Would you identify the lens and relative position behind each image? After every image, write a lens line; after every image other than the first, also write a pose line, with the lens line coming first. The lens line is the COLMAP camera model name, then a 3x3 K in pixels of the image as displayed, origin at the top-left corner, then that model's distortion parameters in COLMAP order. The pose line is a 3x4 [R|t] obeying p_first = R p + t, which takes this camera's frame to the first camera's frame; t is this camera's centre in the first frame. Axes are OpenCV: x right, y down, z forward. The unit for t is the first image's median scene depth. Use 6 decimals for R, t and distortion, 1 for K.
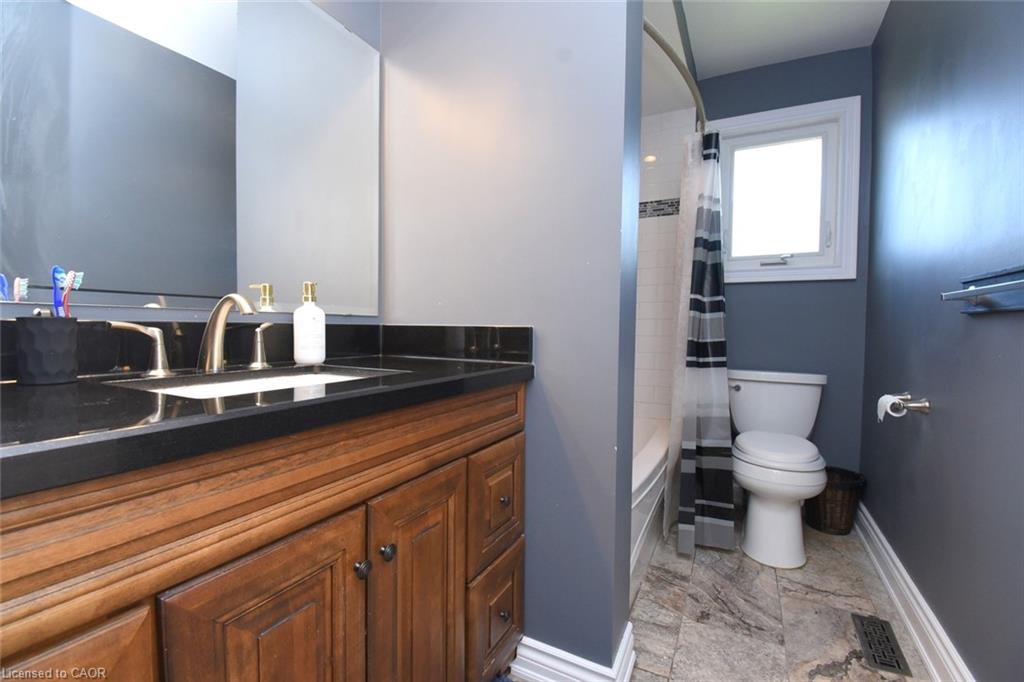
lens RADIAL K [[449.3, 0, 507.7], [0, 449.3, 340.4], [0, 0, 1]] dist [0.017871, -0.026390]
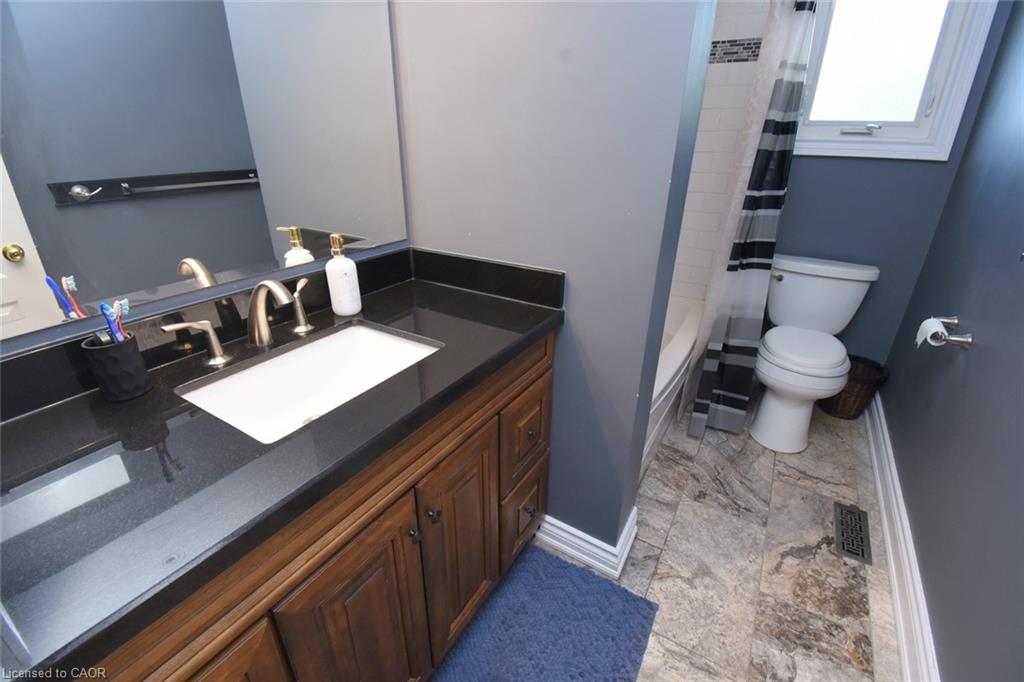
lens RADIAL K [[449.3, 0, 507.7], [0, 449.3, 340.4], [0, 0, 1]] dist [0.017871, -0.026390]
pose [[0.997202, 0.026201, -0.070010, 0.002825], [0.002666, 0.923498, 0.383593, -0.203321], [0.074705, -0.382707, 0.920845, 0.030242]]
